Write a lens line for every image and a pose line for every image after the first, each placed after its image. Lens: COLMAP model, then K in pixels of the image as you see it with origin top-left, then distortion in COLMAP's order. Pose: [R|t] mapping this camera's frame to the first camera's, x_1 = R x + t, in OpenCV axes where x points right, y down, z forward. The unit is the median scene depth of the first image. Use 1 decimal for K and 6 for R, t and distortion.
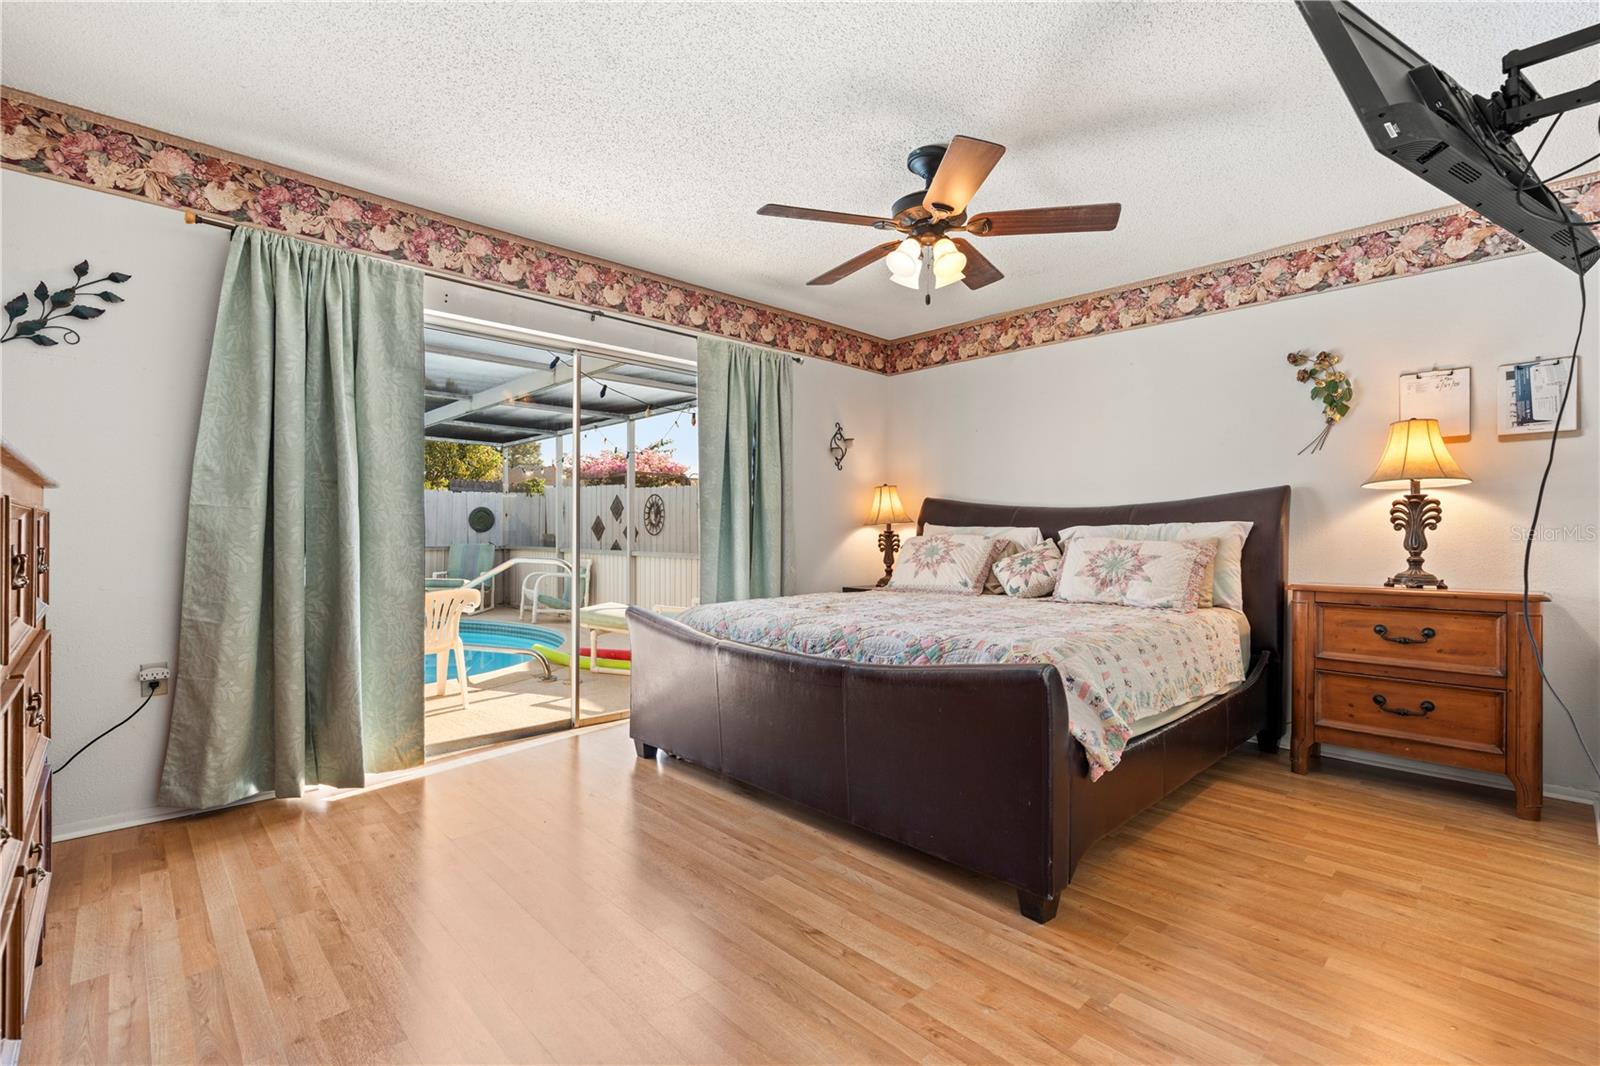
lens RADIAL K [[722.4, 0, 797.3], [0, 722.4, 529.4], [0, 0, 1]] dist [-0.005335, 0.005079]
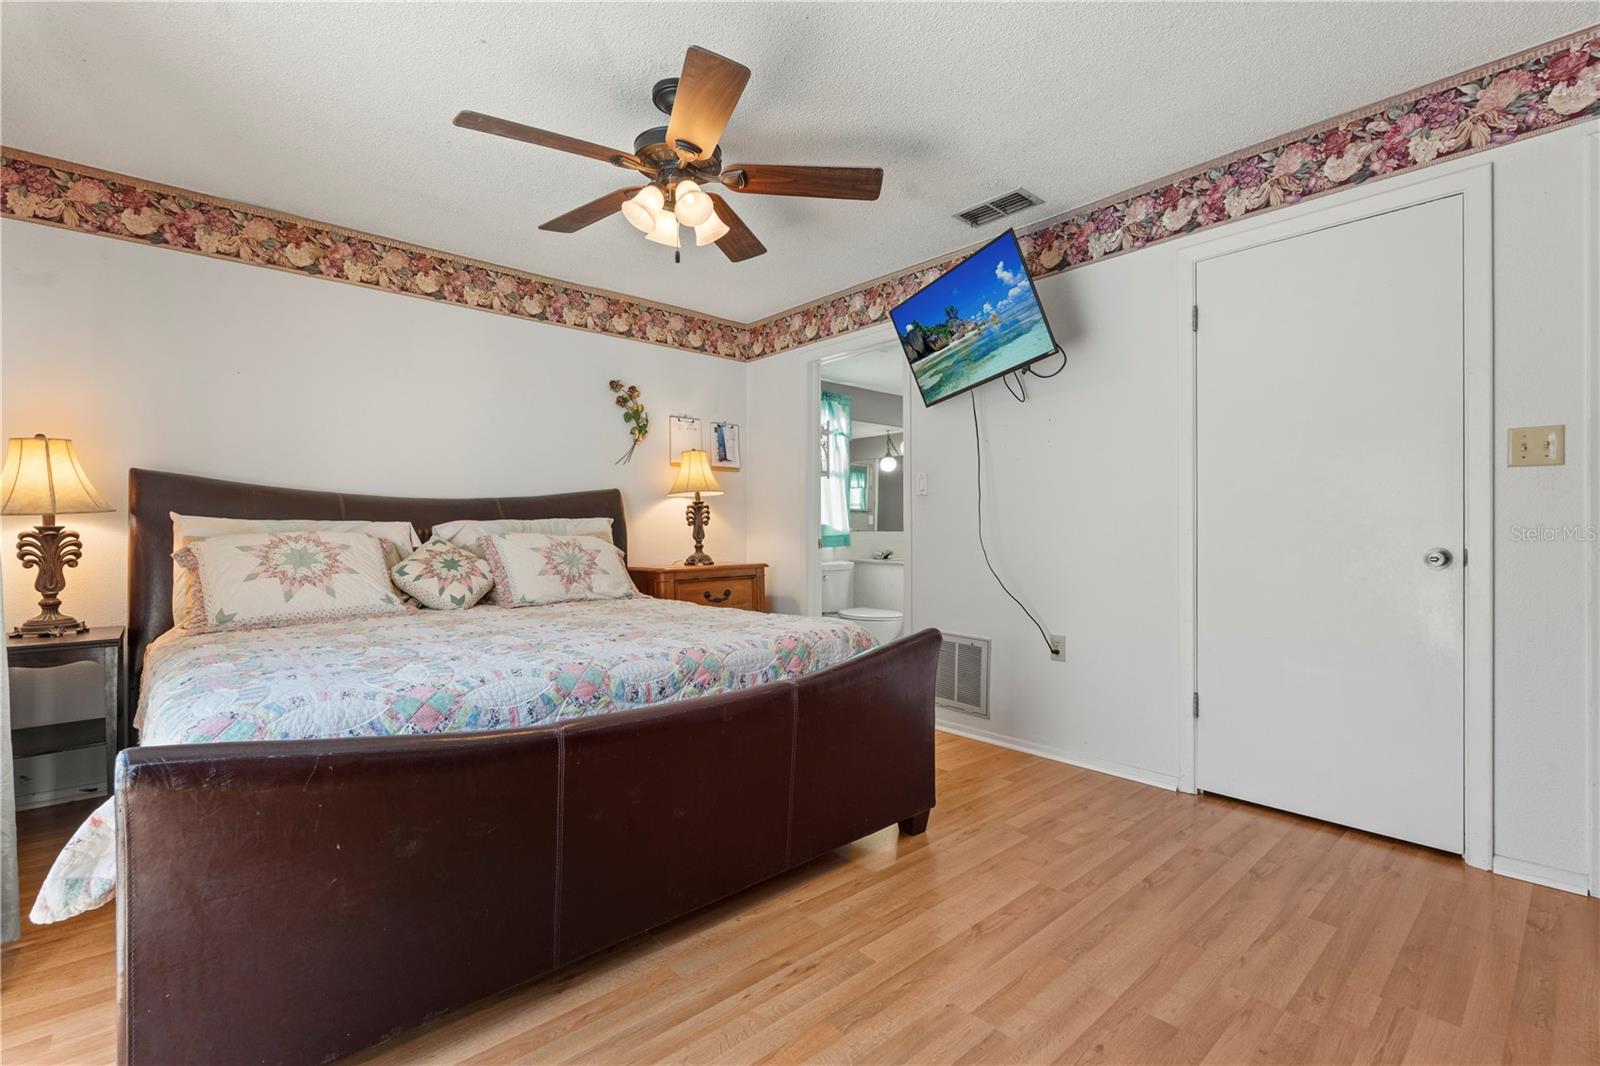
lens RADIAL K [[722.4, 0, 797.3], [0, 722.4, 529.4], [0, 0, 1]] dist [-0.005335, 0.005079]
pose [[0.030065, -0.004143, 0.999539, -0.617639], [-0.001763, 0.999990, 0.004198, 0.002103], [-0.999546, -0.001889, 0.030057, 0.770718]]
